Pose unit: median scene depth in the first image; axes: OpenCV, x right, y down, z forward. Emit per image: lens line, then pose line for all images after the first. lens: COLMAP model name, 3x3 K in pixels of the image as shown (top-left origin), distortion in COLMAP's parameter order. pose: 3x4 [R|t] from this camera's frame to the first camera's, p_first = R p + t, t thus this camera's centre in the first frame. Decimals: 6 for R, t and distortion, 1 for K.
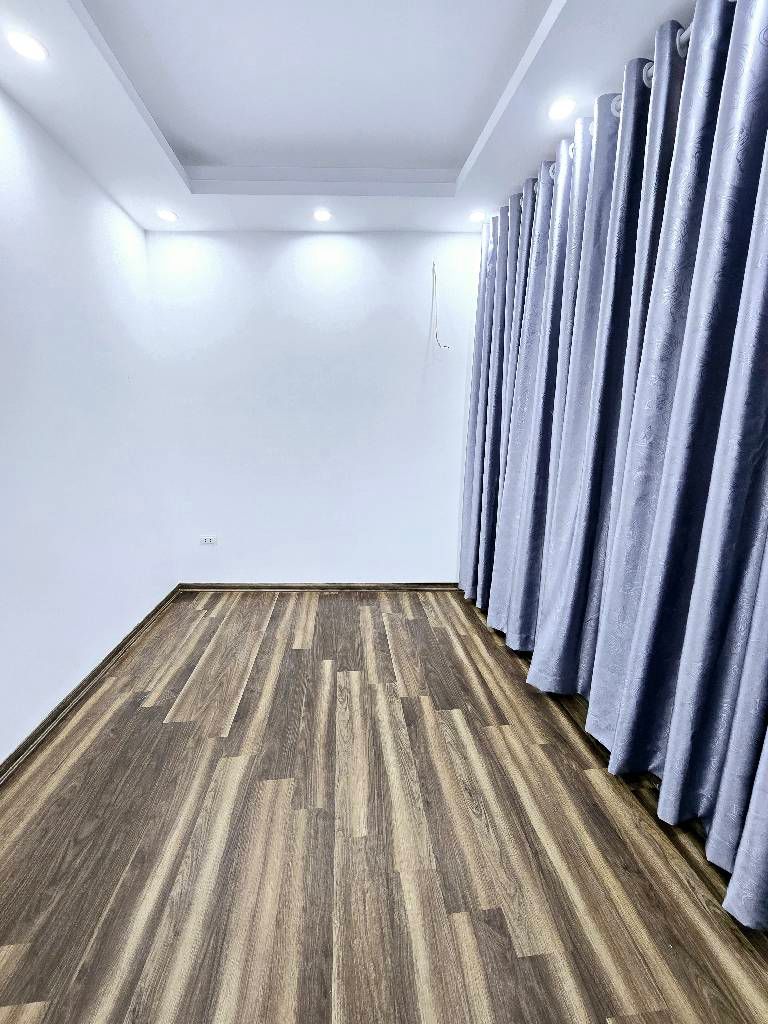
lens RADIAL K [[424.6, 0, 376.9], [0, 424.6, 496.7], [0, 0, 1]] dist [-0.004217, 0.000726]
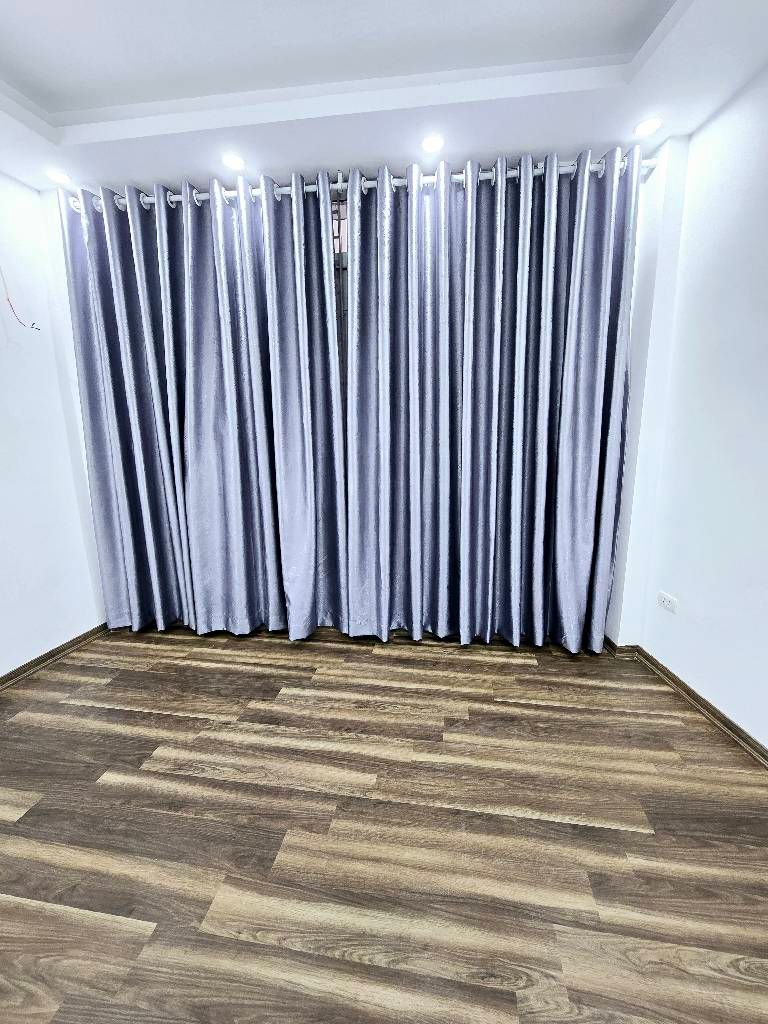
lens RADIAL K [[424.6, 0, 379.9], [0, 424.6, 505.1], [0, 0, 1]] dist [-0.004217, 0.000726]
pose [[0.252288, -0.189423, 0.948931, -0.886883], [0.183045, 0.972290, 0.145420, -0.095088], [-0.950182, 0.137010, 0.279970, 0.488368]]
